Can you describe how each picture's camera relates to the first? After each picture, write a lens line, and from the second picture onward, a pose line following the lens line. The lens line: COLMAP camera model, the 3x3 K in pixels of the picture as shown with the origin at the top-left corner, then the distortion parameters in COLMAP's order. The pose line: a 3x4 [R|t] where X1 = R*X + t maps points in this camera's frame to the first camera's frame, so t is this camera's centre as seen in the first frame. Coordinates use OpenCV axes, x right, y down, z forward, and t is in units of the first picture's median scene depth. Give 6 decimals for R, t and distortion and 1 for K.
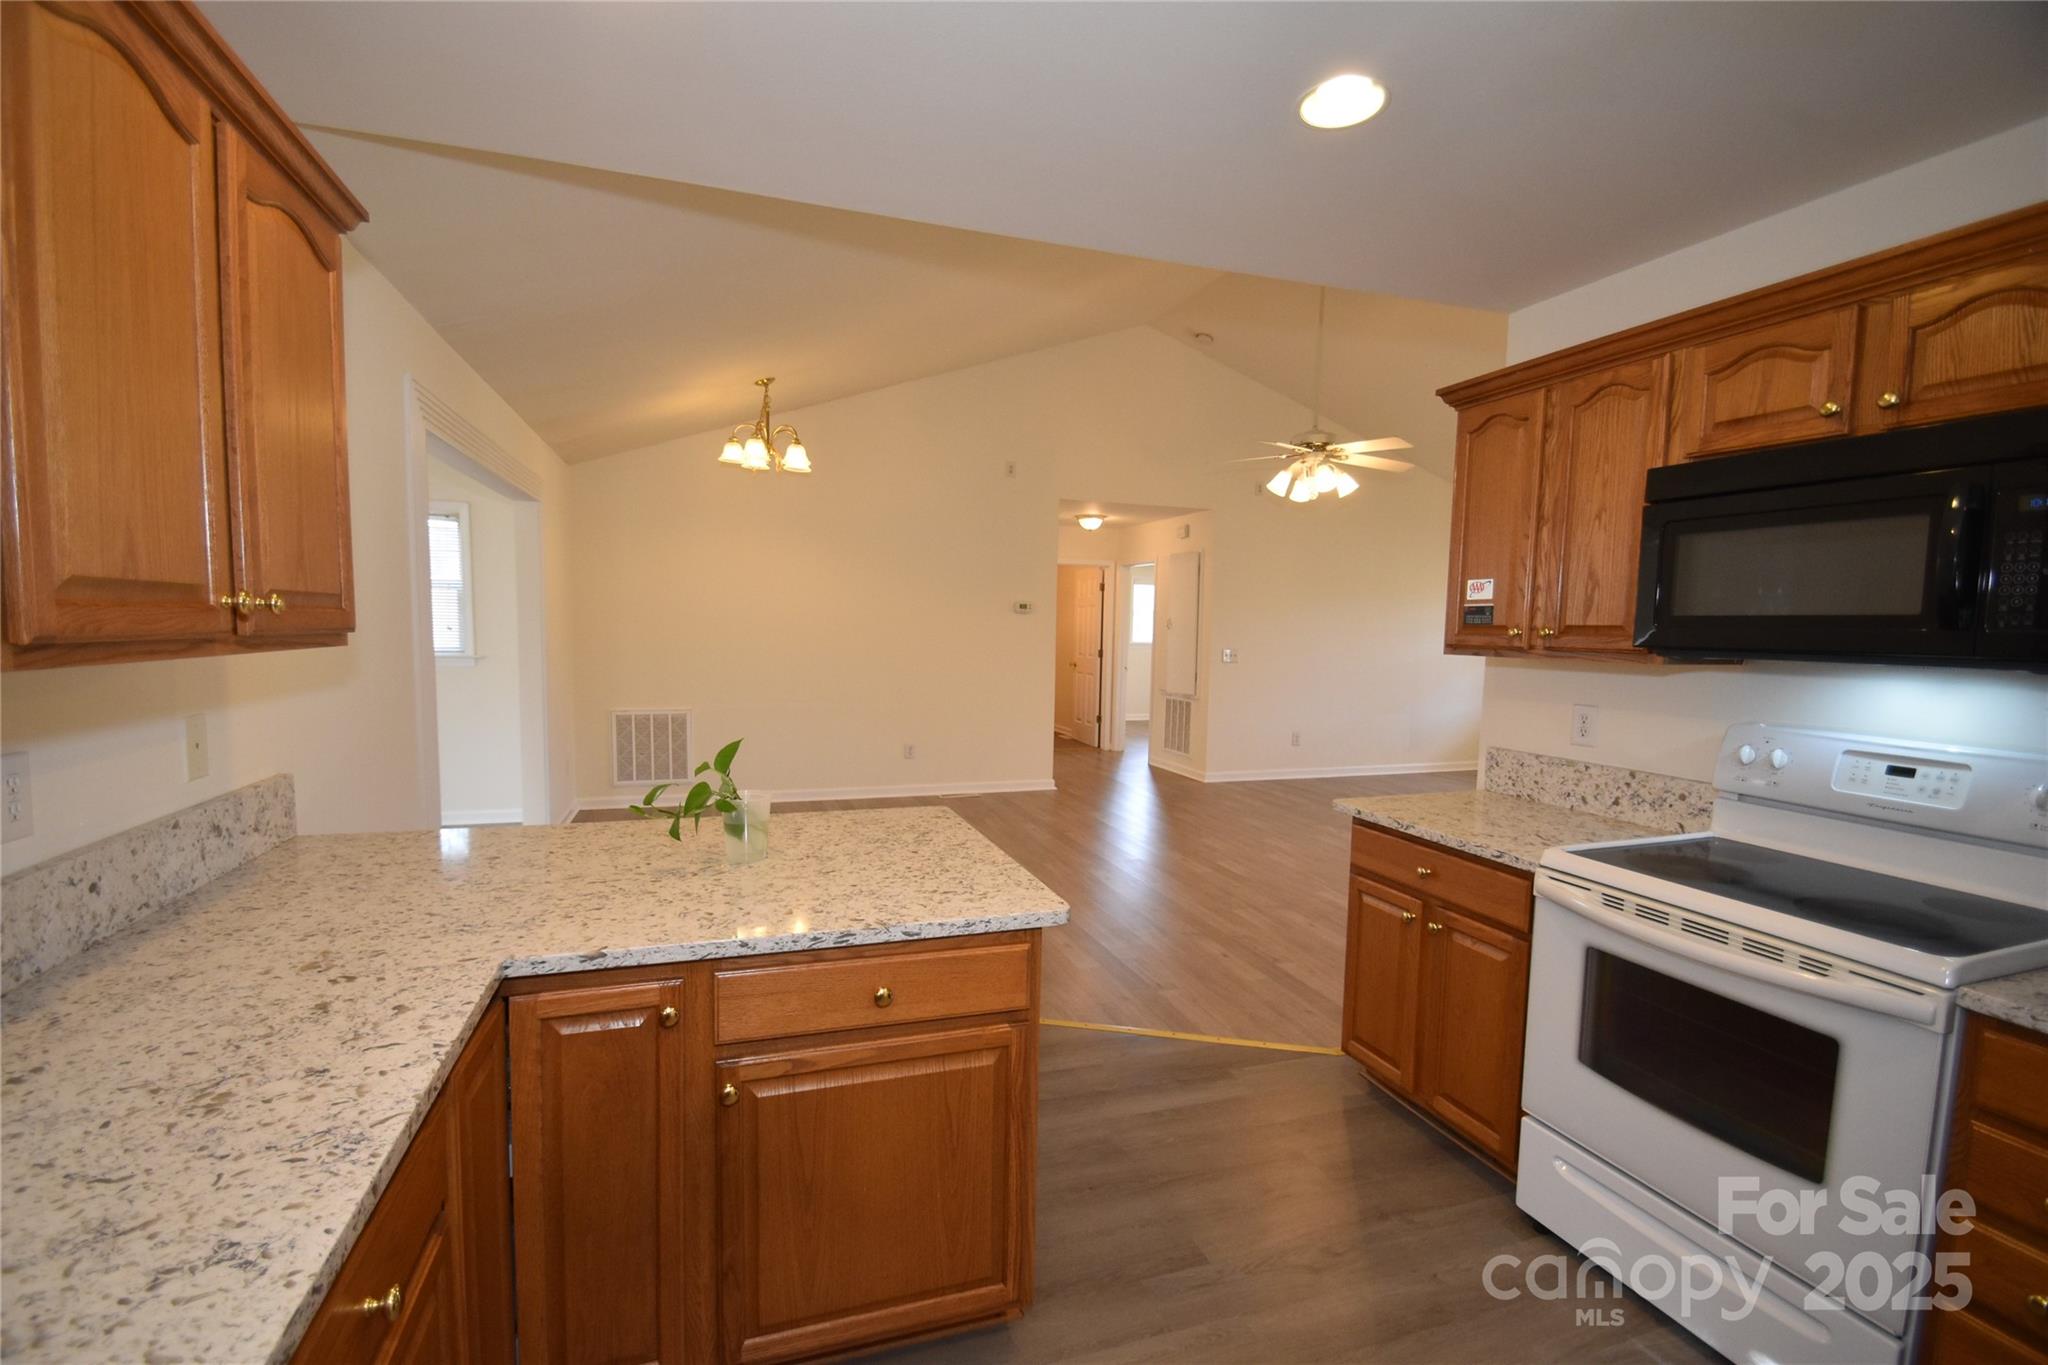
lens RADIAL K [[896.4, 0, 1013.0], [0, 896.4, 706.6], [0, 0, 1]] dist [0.007080, -0.013139]
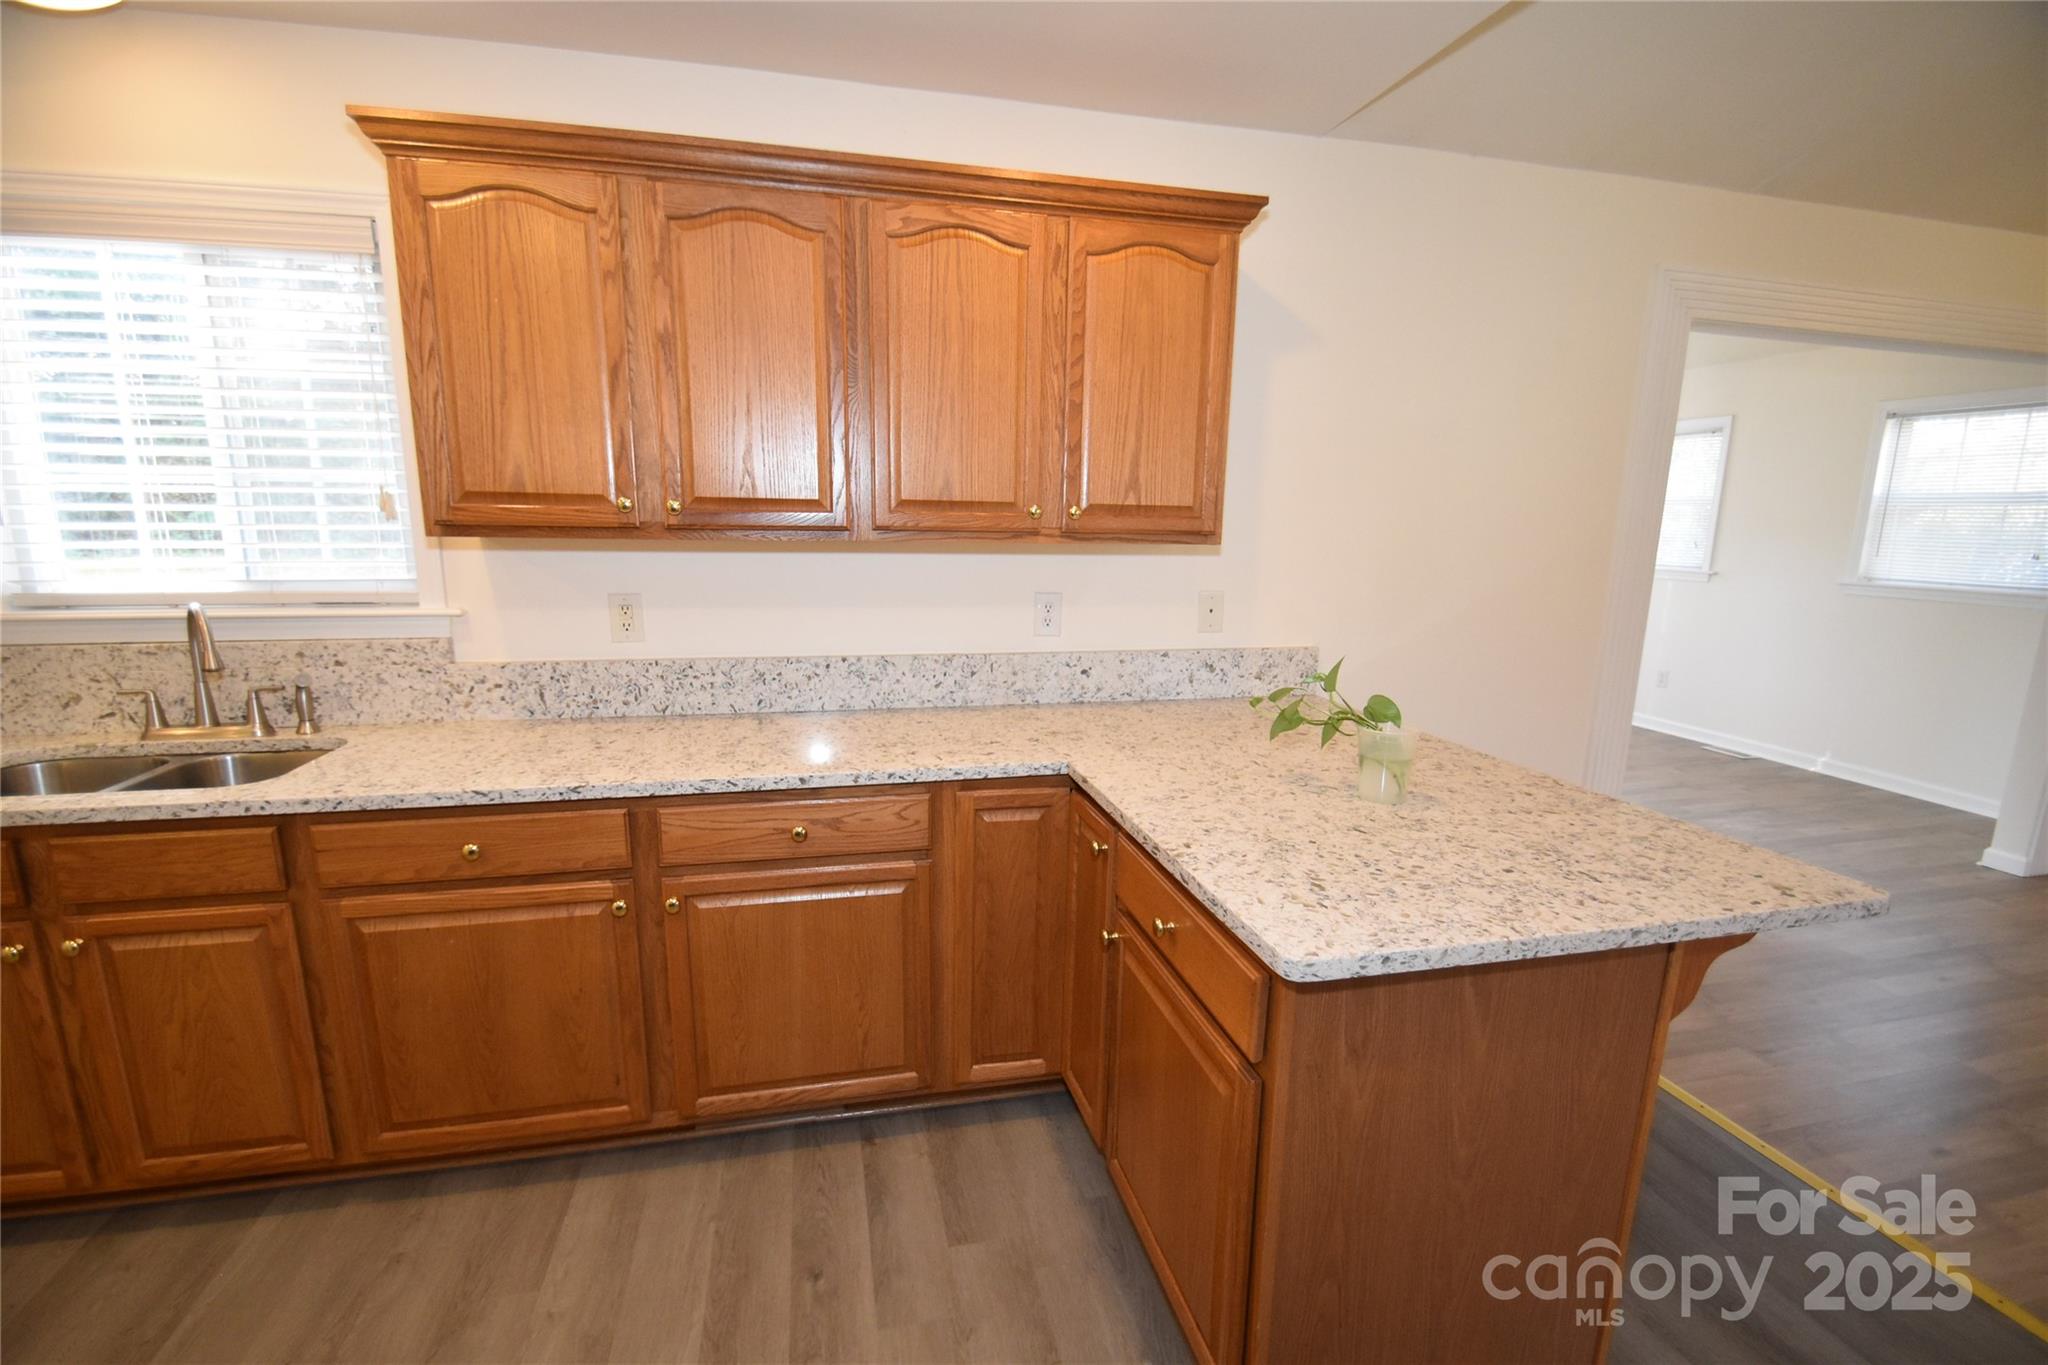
lens RADIAL K [[896.4, 0, 1013.0], [0, 896.4, 706.6], [0, 0, 1]] dist [0.007080, -0.013139]
pose [[-0.095589, 0.179068, -0.979182, 0.514756], [-0.104791, 0.976410, 0.188791, -0.039401], [0.989890, 0.120656, -0.074569, 0.629895]]
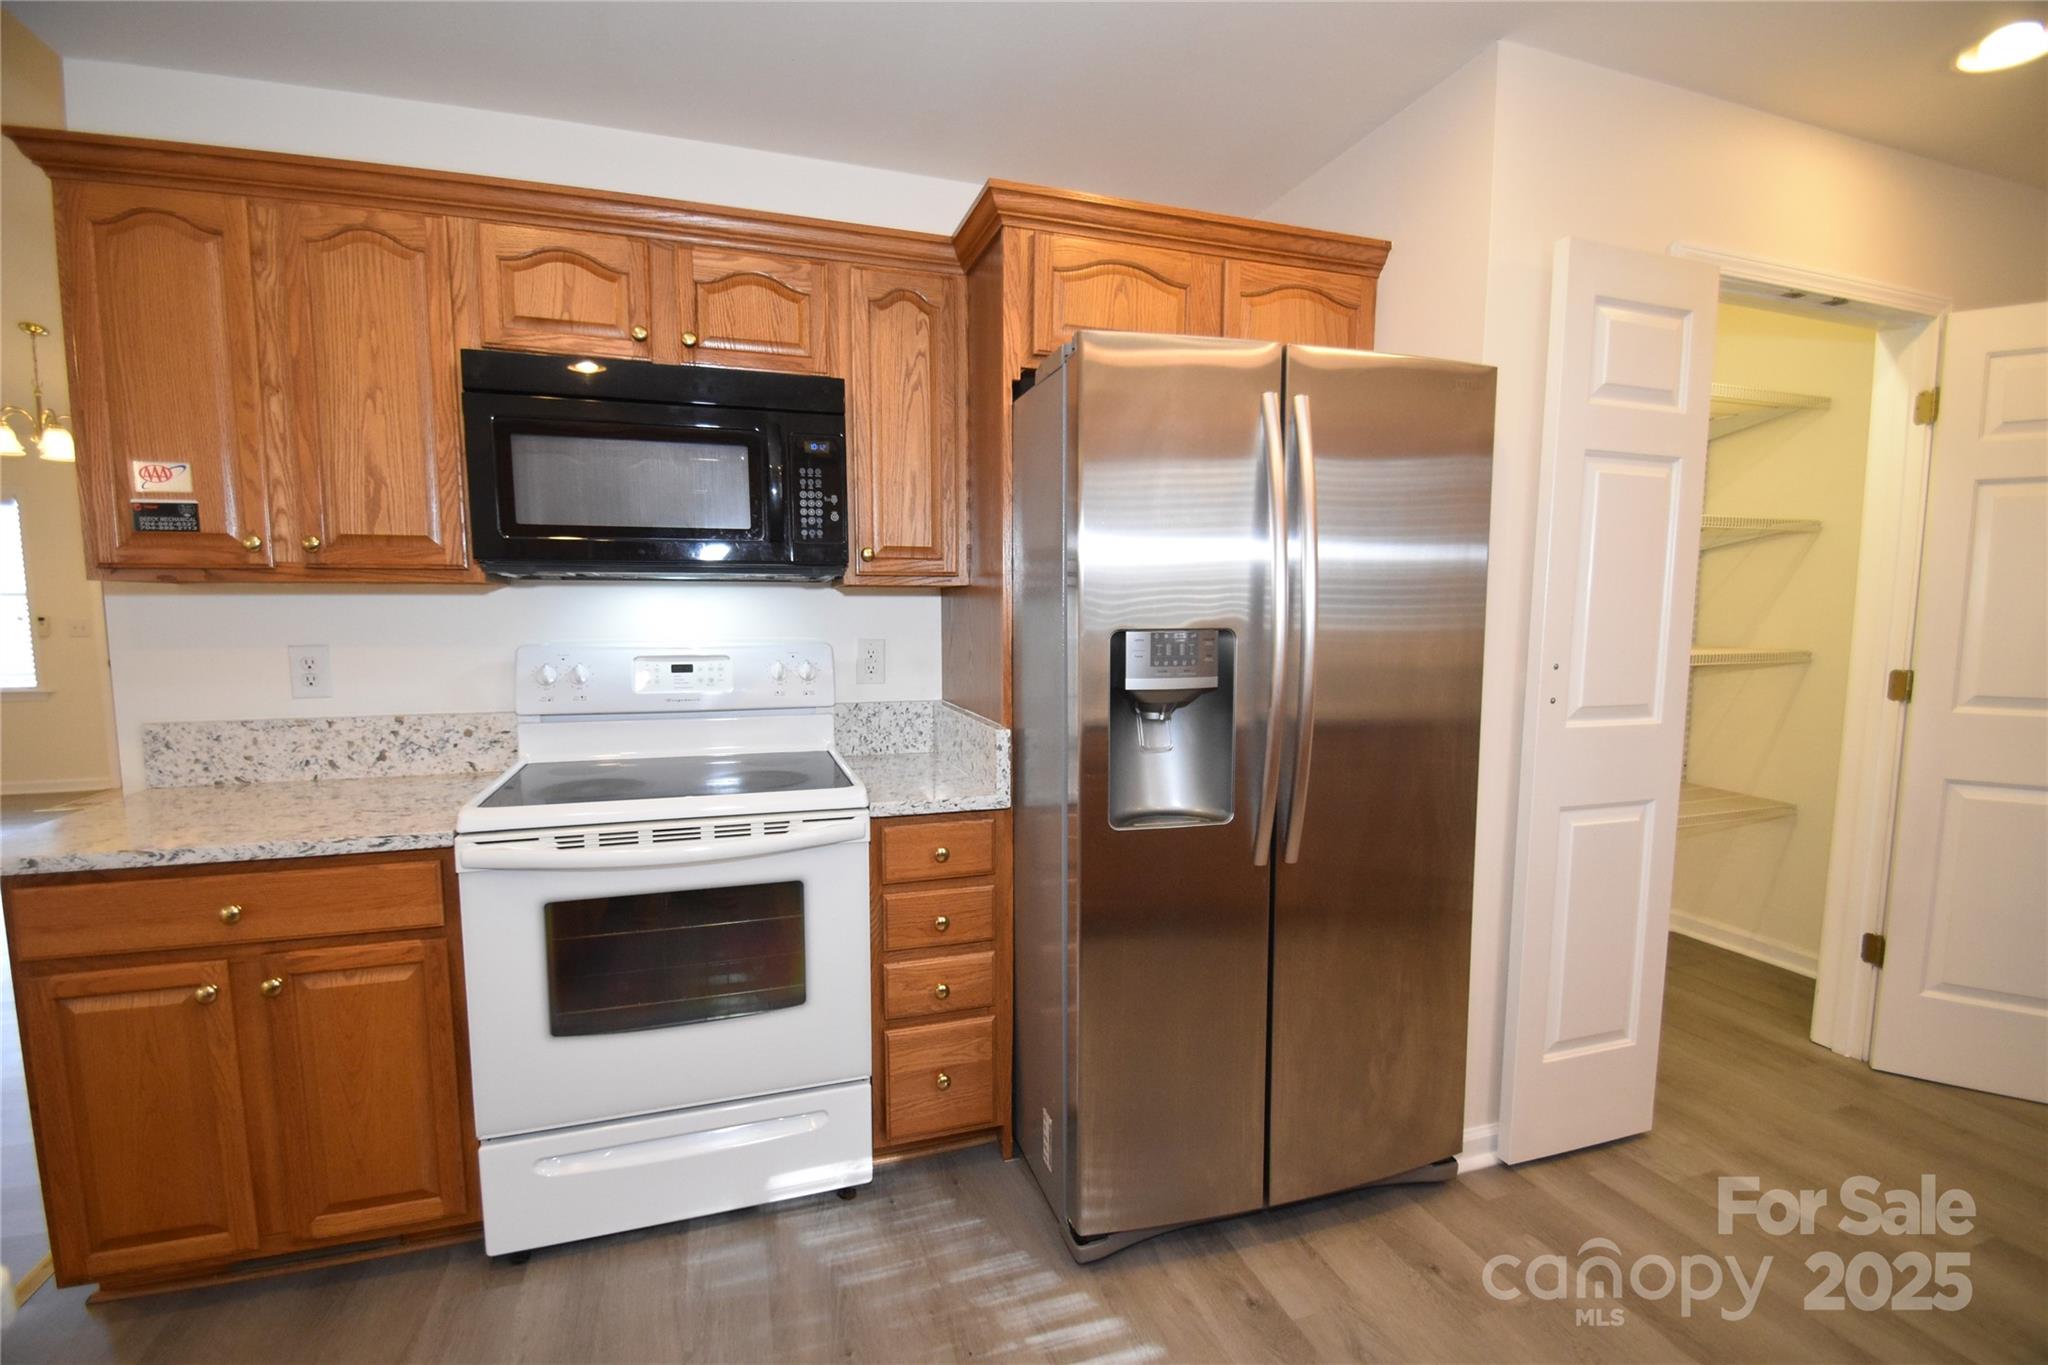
lens RADIAL K [[896.4, 0, 1013.0], [0, 896.4, 706.6], [0, 0, 1]] dist [0.007080, -0.013139]
pose [[0.001776, -0.123961, 0.992285, -0.170493], [0.092653, 0.988039, 0.123265, 0.014123], [-0.995697, 0.091719, 0.013240, 0.470011]]
